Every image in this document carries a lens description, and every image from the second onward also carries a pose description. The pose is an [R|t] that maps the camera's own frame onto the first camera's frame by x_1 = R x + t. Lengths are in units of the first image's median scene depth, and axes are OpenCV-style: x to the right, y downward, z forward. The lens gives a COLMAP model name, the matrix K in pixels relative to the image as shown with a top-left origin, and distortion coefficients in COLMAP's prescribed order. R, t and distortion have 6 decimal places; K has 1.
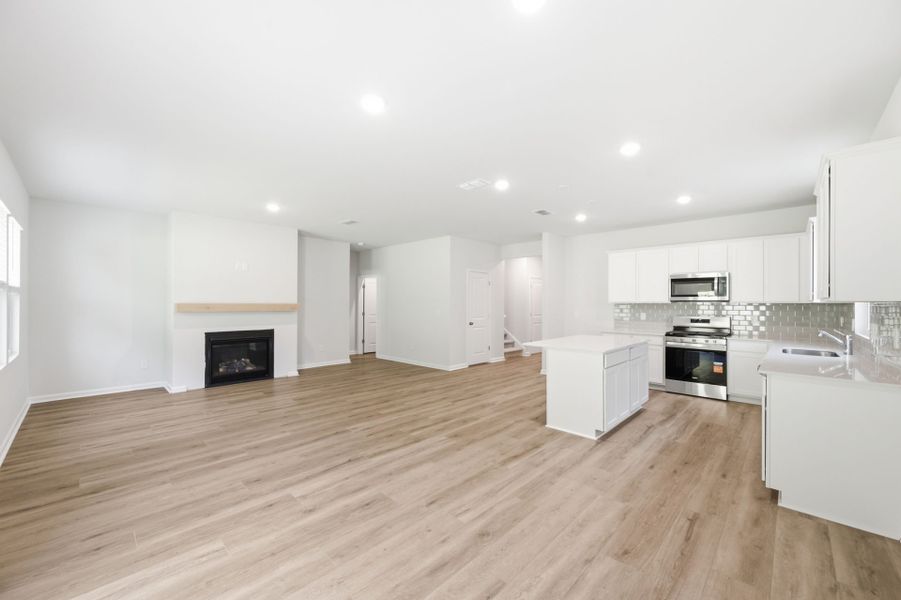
lens RADIAL K [[353.3, 0, 454.8], [0, 353.3, 300.9], [0, 0, 1]] dist [-0.004213, 0.001005]
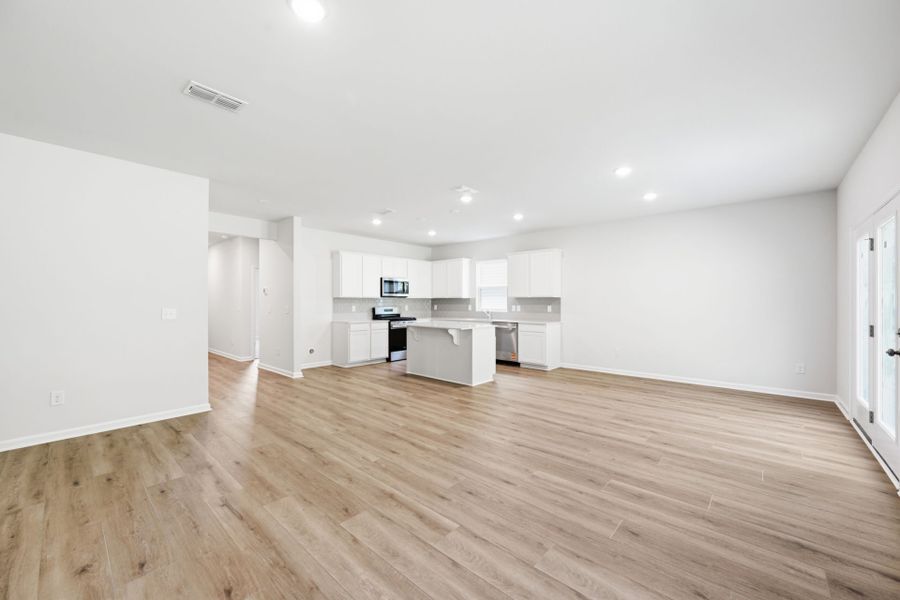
lens RADIAL K [[352.9, 0, 449.9], [0, 352.9, 303.3], [0, 0, 1]] dist [-0.004213, 0.001005]
pose [[-0.026689, -0.005926, 0.999626, -0.783073], [-0.007478, 0.999956, 0.005728, 0.017201], [-0.999616, -0.007322, -0.026732, 0.791892]]
